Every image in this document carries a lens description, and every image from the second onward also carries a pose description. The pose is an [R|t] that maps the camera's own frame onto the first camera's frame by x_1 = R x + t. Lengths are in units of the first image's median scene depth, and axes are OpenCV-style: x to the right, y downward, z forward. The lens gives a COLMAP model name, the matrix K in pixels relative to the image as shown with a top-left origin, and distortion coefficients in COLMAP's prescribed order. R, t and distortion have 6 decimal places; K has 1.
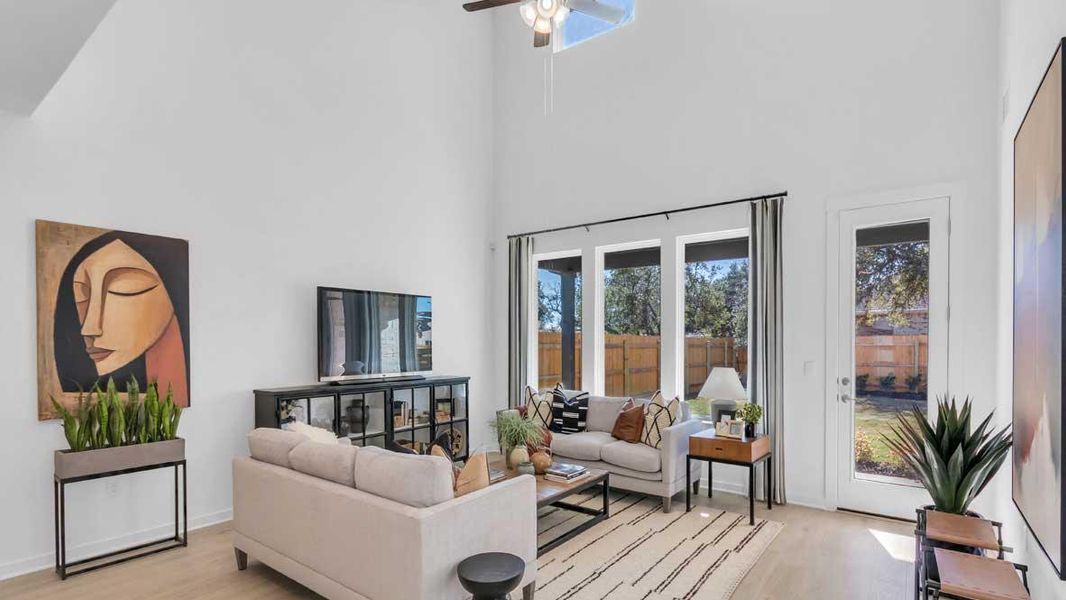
lens RADIAL K [[509.7, 0, 533.7], [0, 509.7, 355.9], [0, 0, 1]] dist [-0.003356, -0.000479]
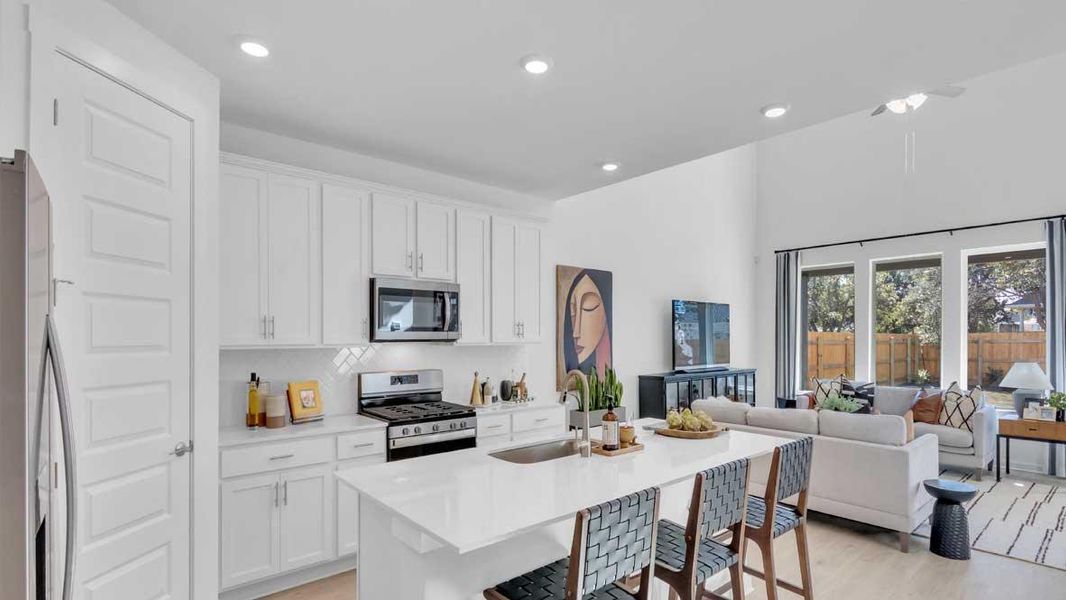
lens RADIAL K [[508.9, 0, 540.7], [0, 508.9, 345.7], [0, 0, 1]] dist [0.001557, 0.000162]
pose [[0.978041, 0.001487, -0.208407, -0.465935], [-0.003960, 0.999927, -0.011449, 0.002038], [0.208375, 0.012023, 0.977975, -0.379140]]
